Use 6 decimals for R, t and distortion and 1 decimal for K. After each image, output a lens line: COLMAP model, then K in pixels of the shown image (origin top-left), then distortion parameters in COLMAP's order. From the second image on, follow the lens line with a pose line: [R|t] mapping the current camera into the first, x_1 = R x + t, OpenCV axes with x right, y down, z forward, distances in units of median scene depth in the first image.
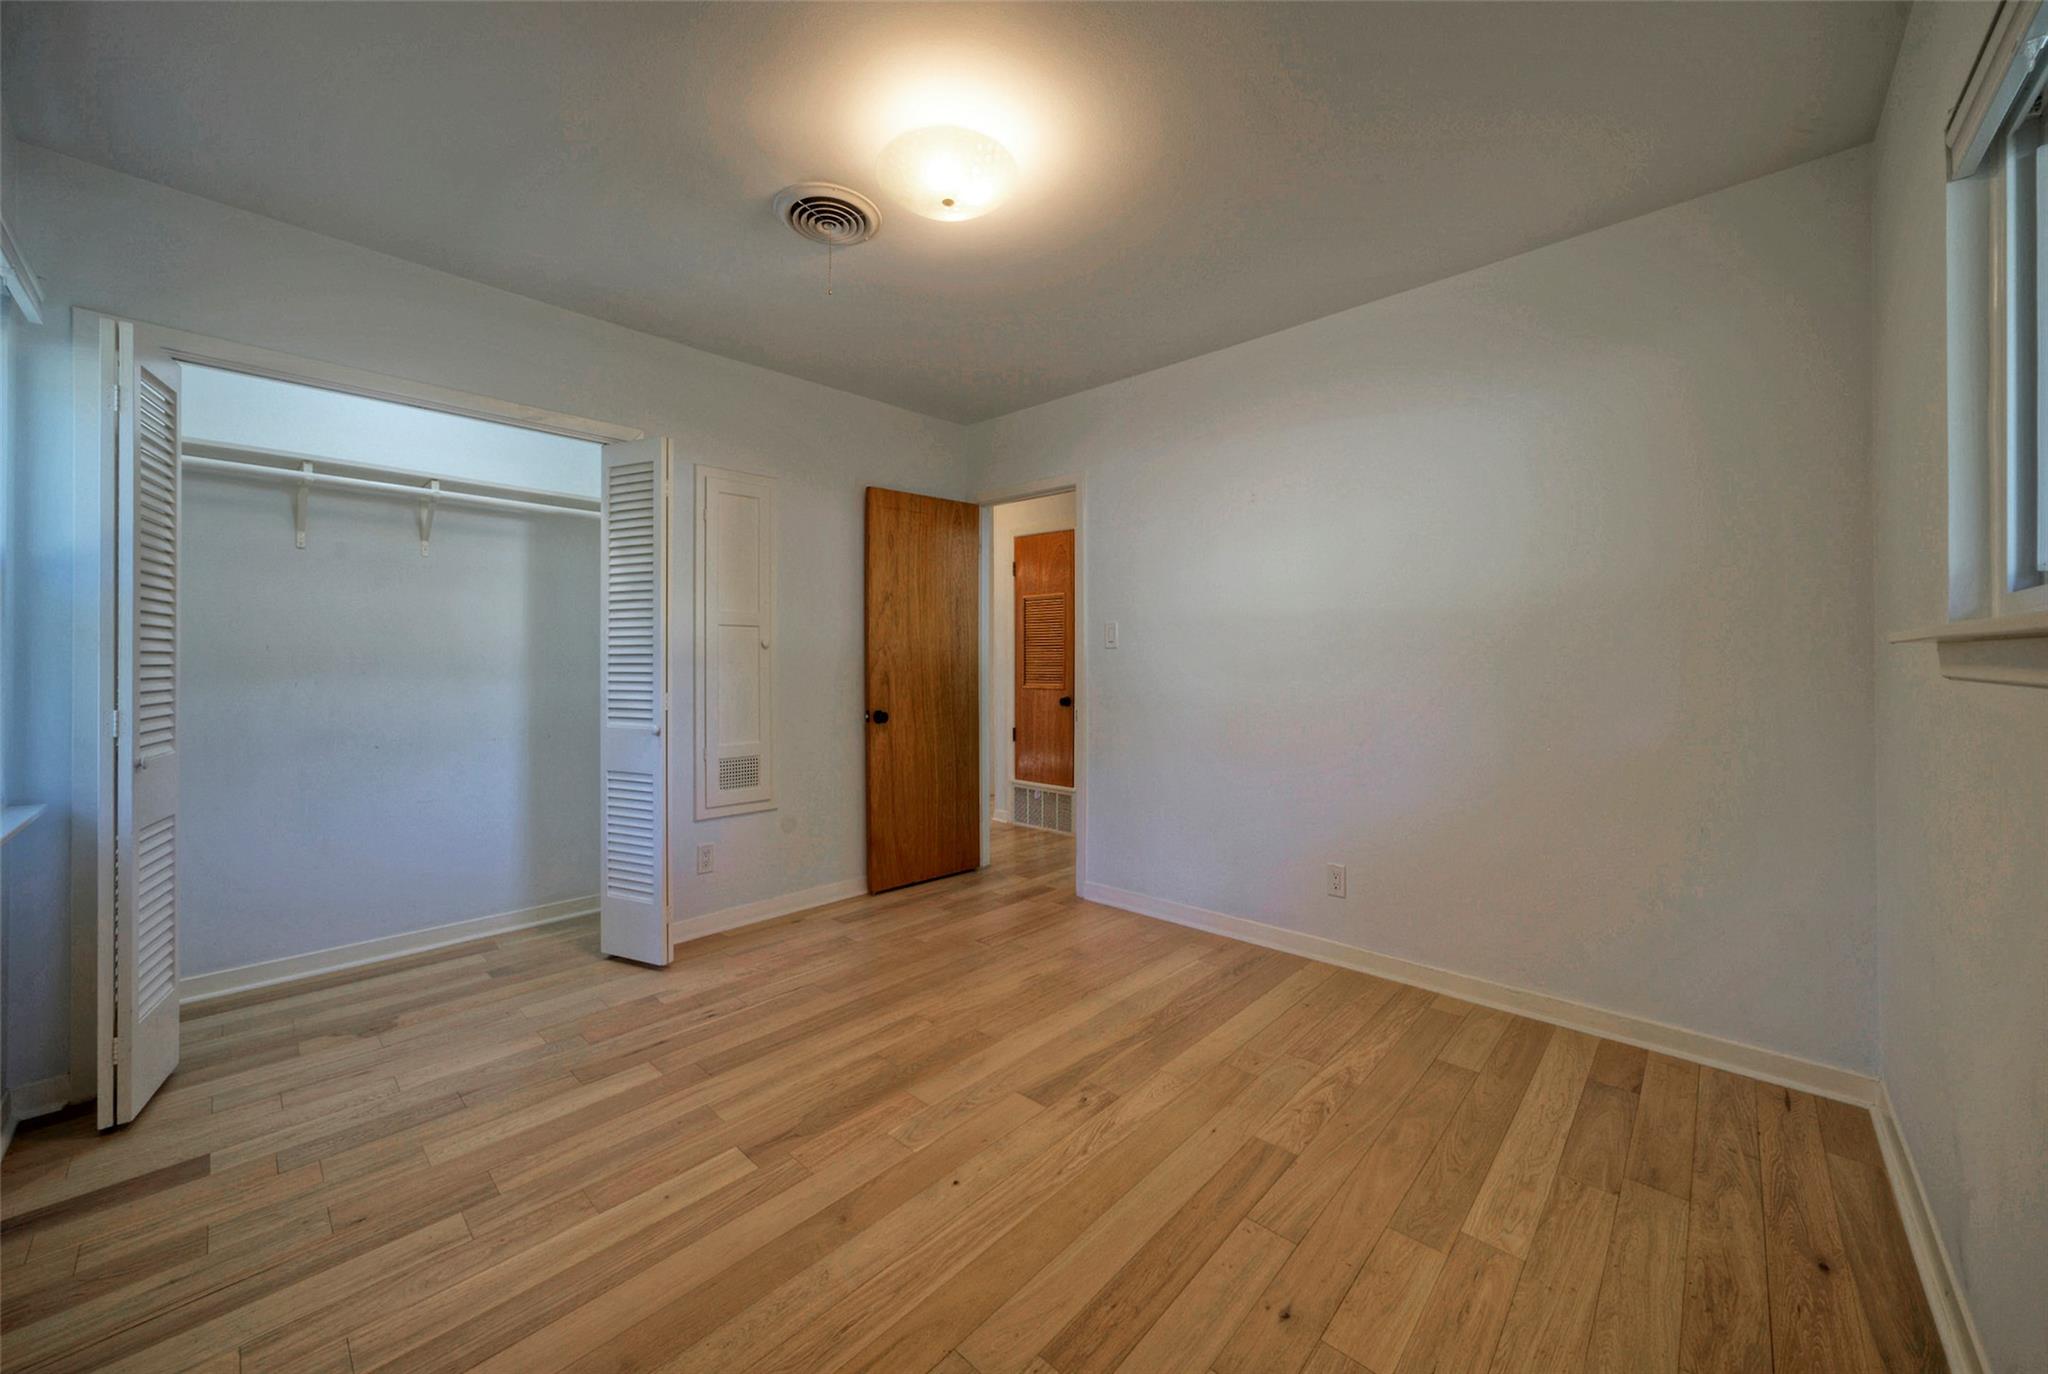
lens RADIAL K [[754.4, 0, 1027.1], [0, 754.4, 669.1], [0, 0, 1]] dist [-0.019975, 0.000952]
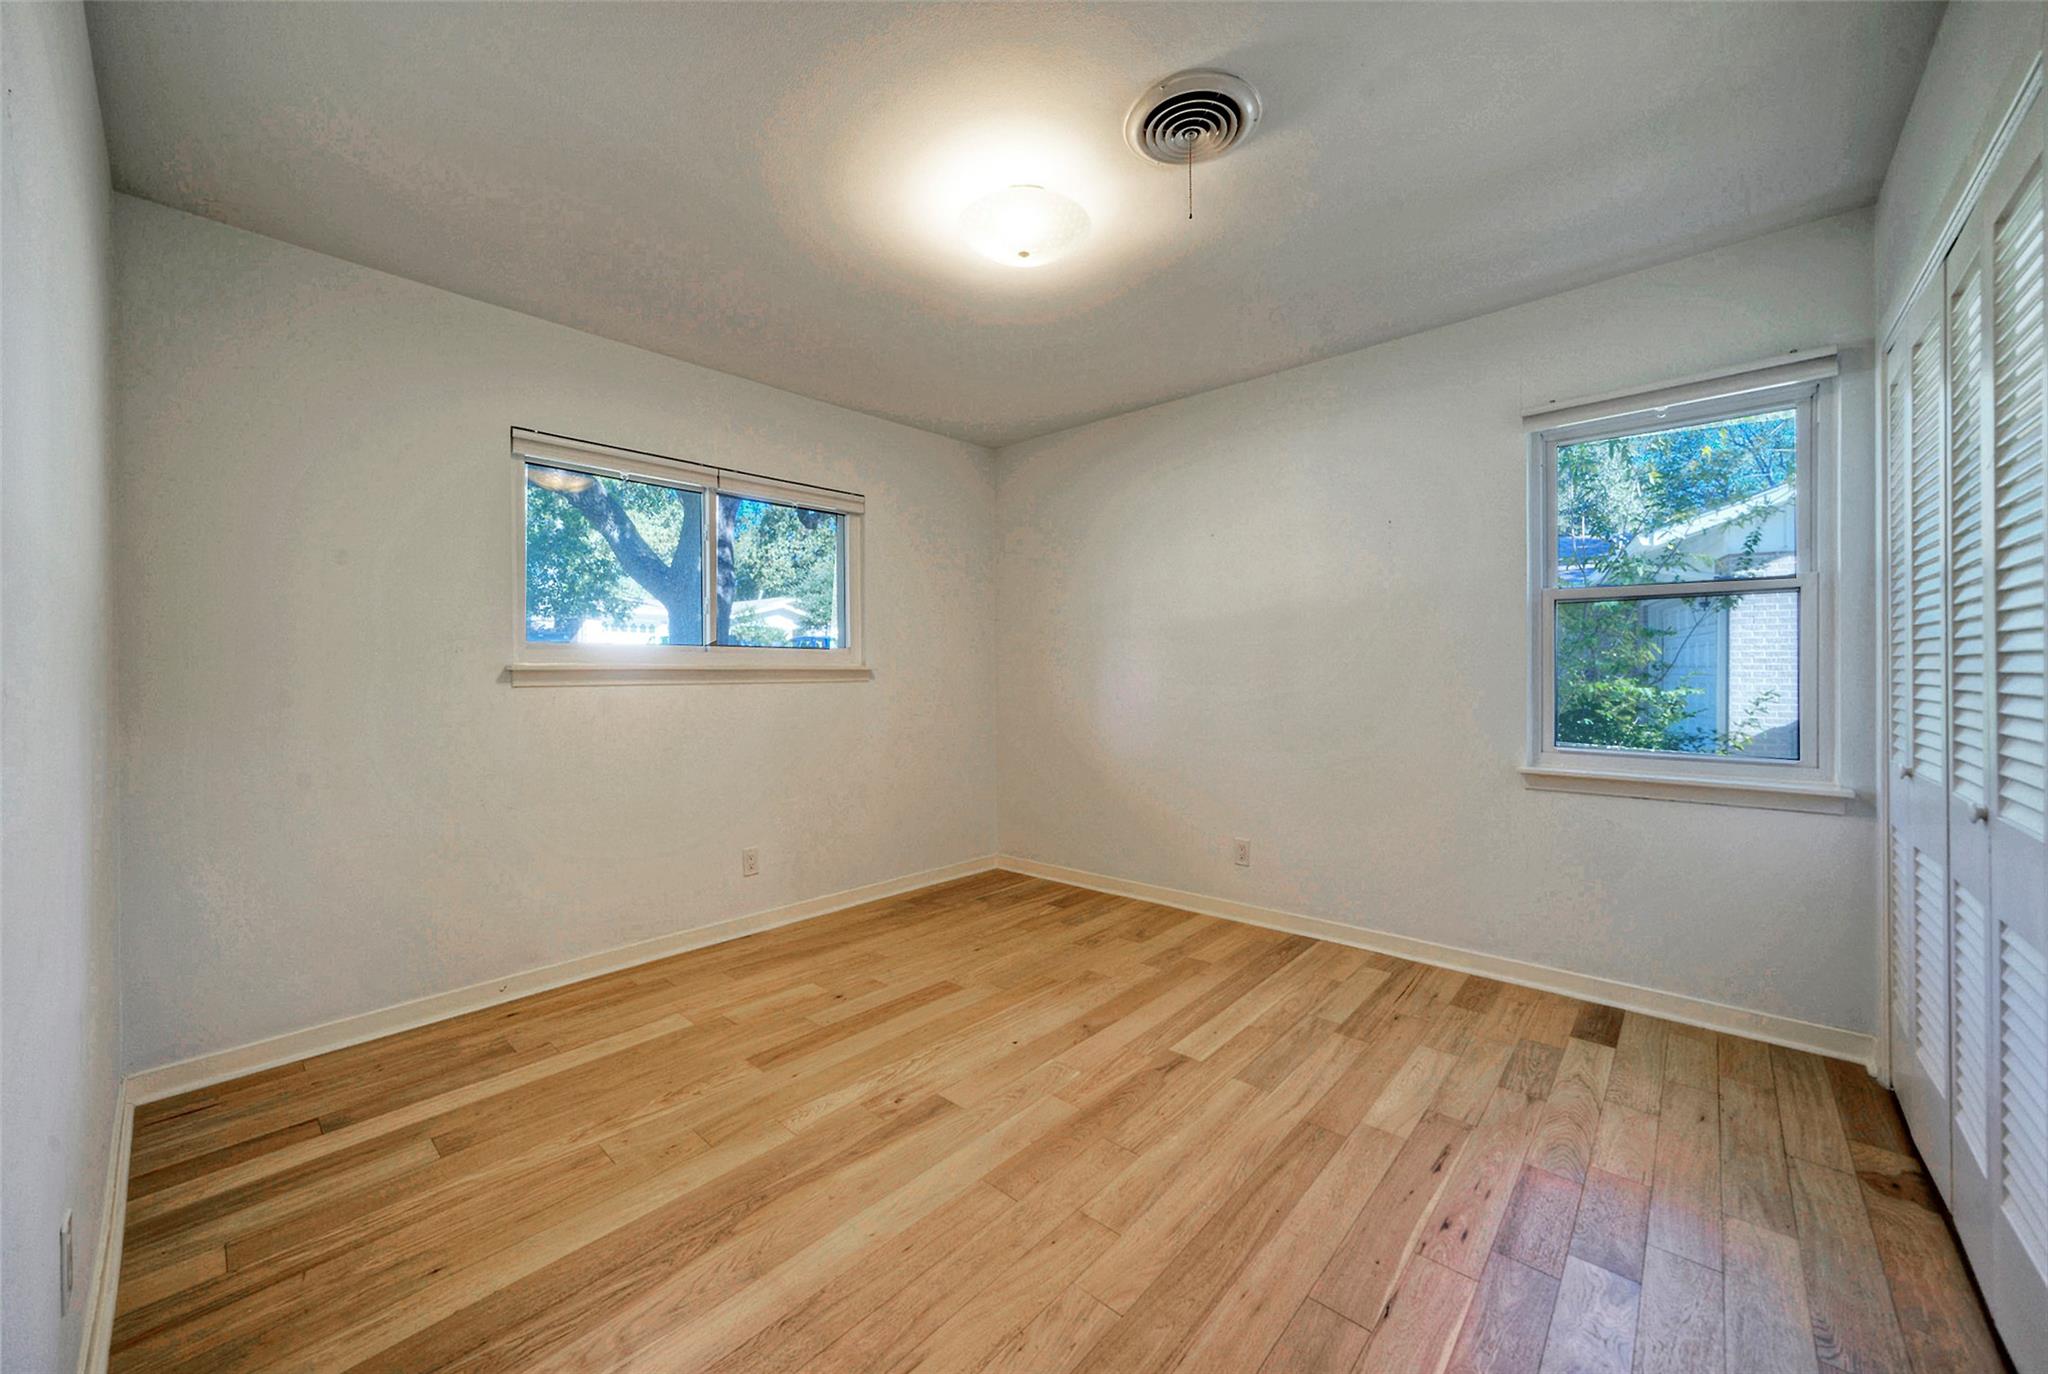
lens RADIAL K [[754.4, 0, 1024.6], [0, 754.4, 673.7], [0, 0, 1]] dist [-0.019975, 0.000952]
pose [[-0.999904, 0.009523, -0.010084, -0.084590], [0.009388, 0.999867, 0.013371, -0.006091], [0.010210, 0.013275, -0.999860, 1.907725]]
